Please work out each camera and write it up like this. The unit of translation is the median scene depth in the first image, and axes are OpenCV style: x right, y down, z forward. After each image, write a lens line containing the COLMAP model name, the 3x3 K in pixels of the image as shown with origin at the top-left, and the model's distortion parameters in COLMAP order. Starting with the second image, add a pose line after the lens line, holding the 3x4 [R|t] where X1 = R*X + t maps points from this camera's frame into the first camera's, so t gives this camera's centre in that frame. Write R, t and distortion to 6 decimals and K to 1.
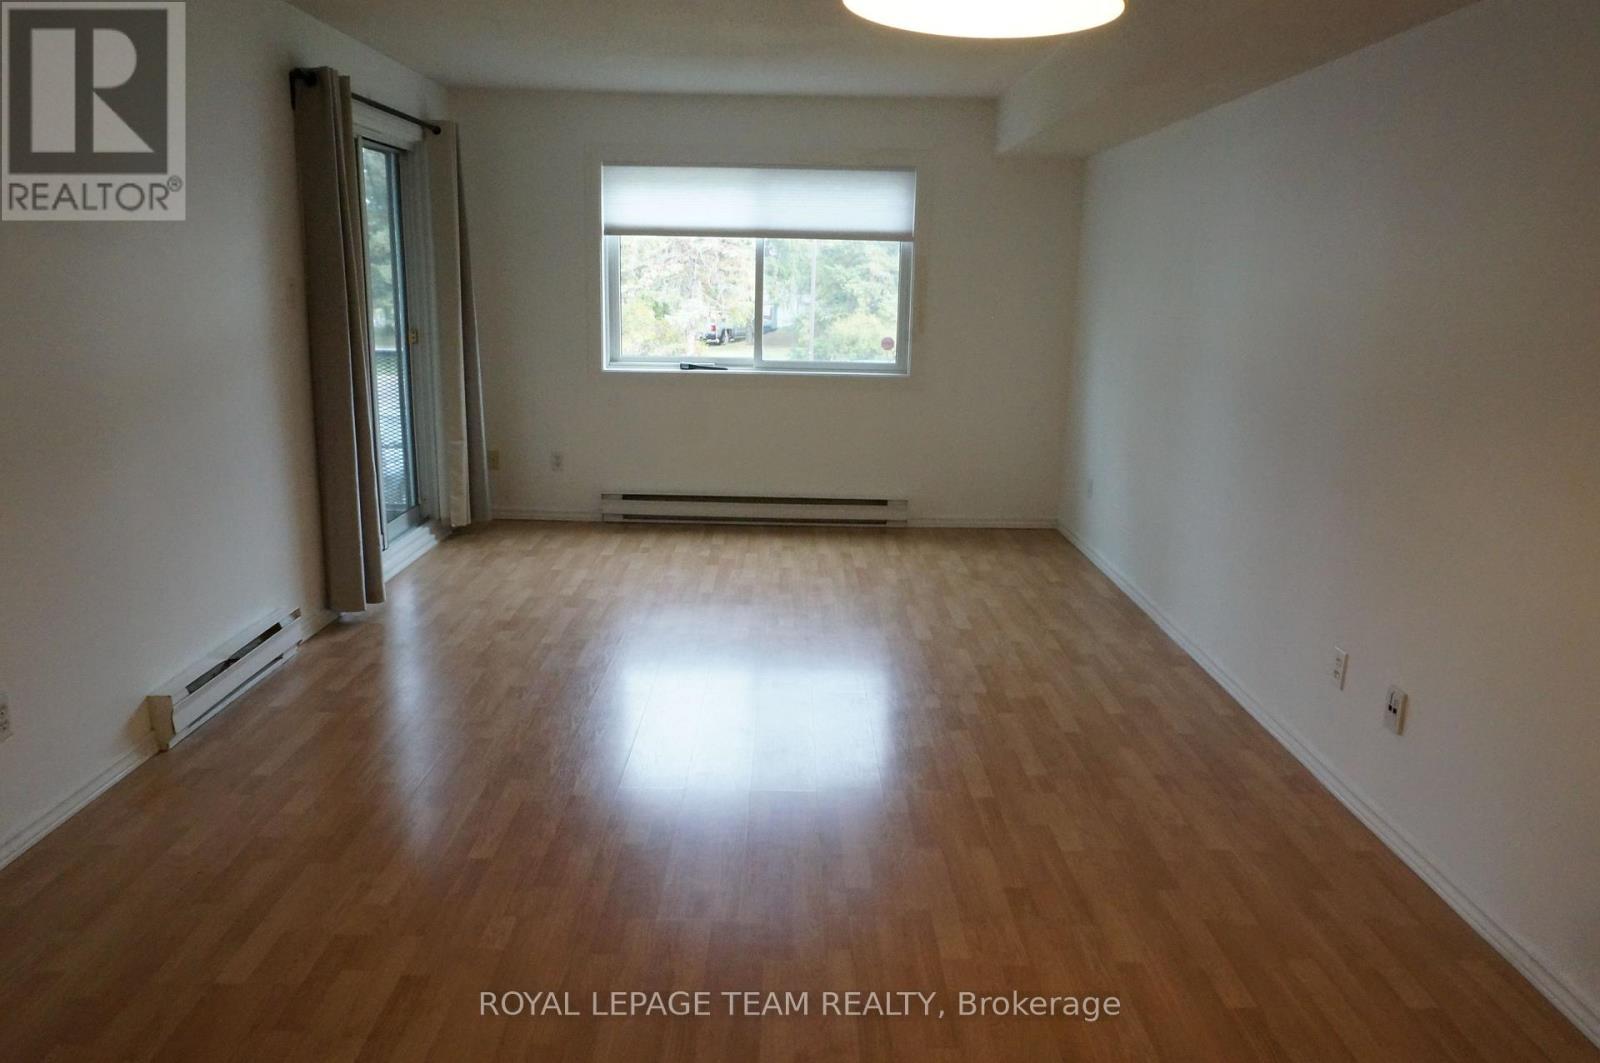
lens RADIAL K [[1054.9, 0, 800.0], [0, 1054.9, 531.5], [0, 0, 1]] dist [-0.049295, 0.031243]
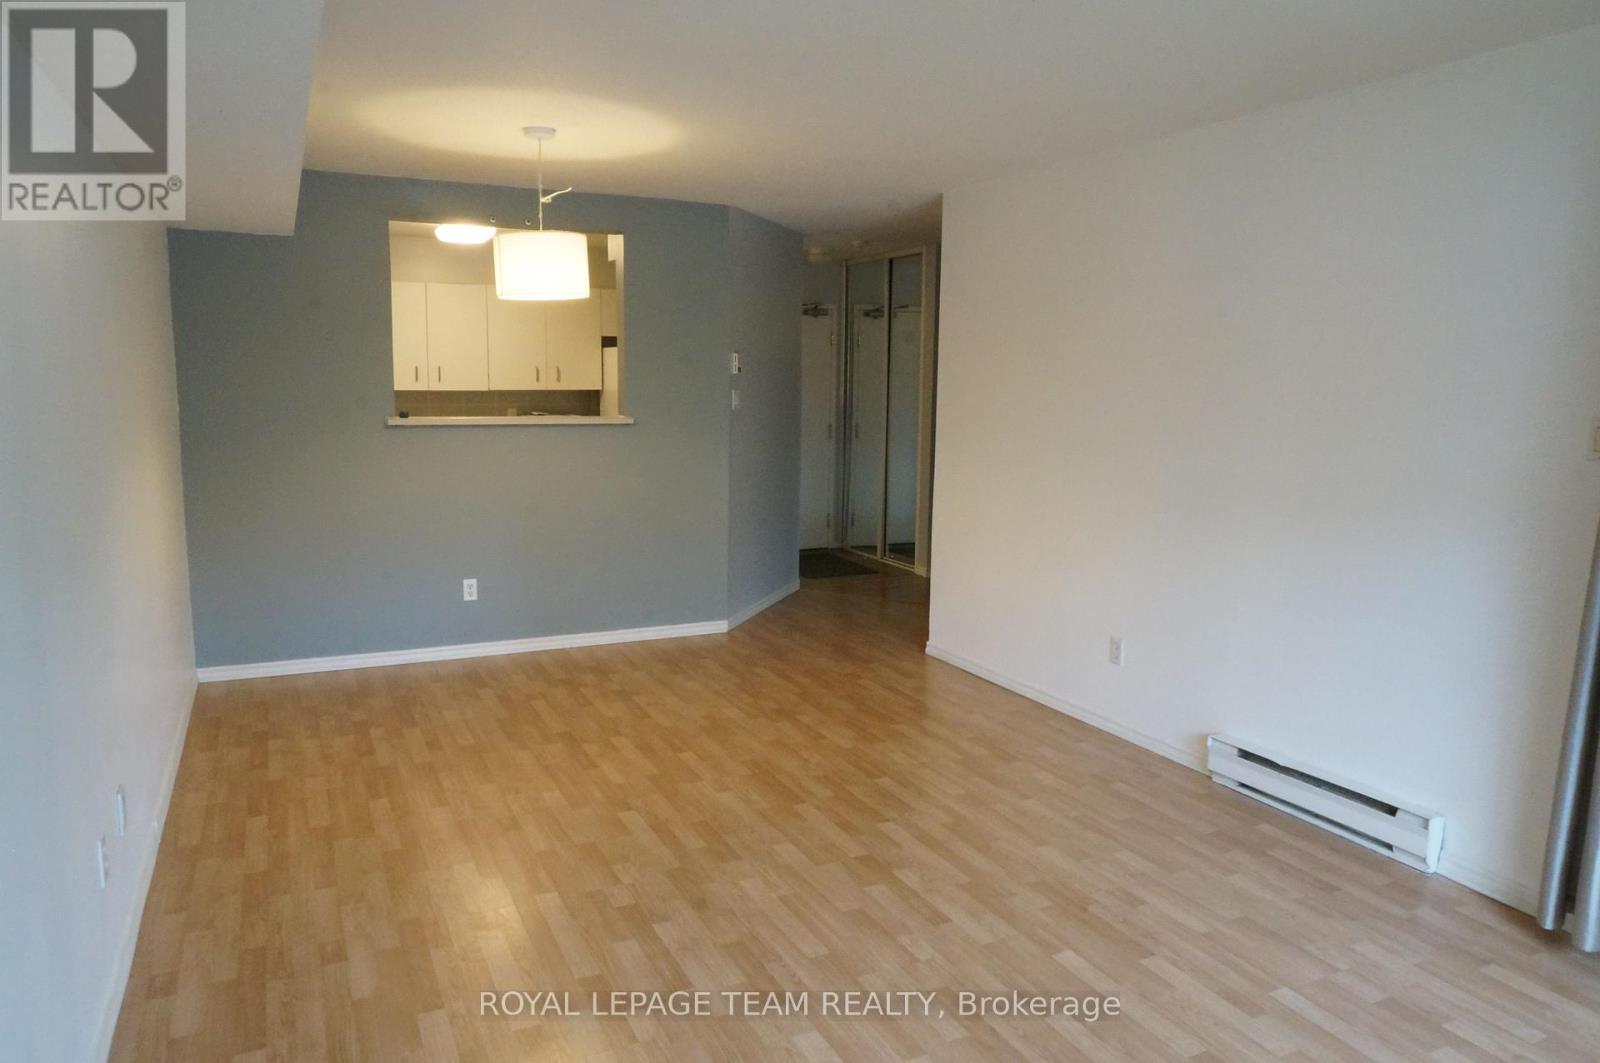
lens RADIAL K [[1054.9, 0, 800.0], [0, 1054.9, 531.5], [0, 0, 1]] dist [-0.049295, 0.031243]
pose [[-0.896995, 0.027599, -0.441178, 0.285601], [-0.137198, 0.931378, 0.337213, -0.321447], [0.420210, 0.363007, -0.831654, 1.327306]]
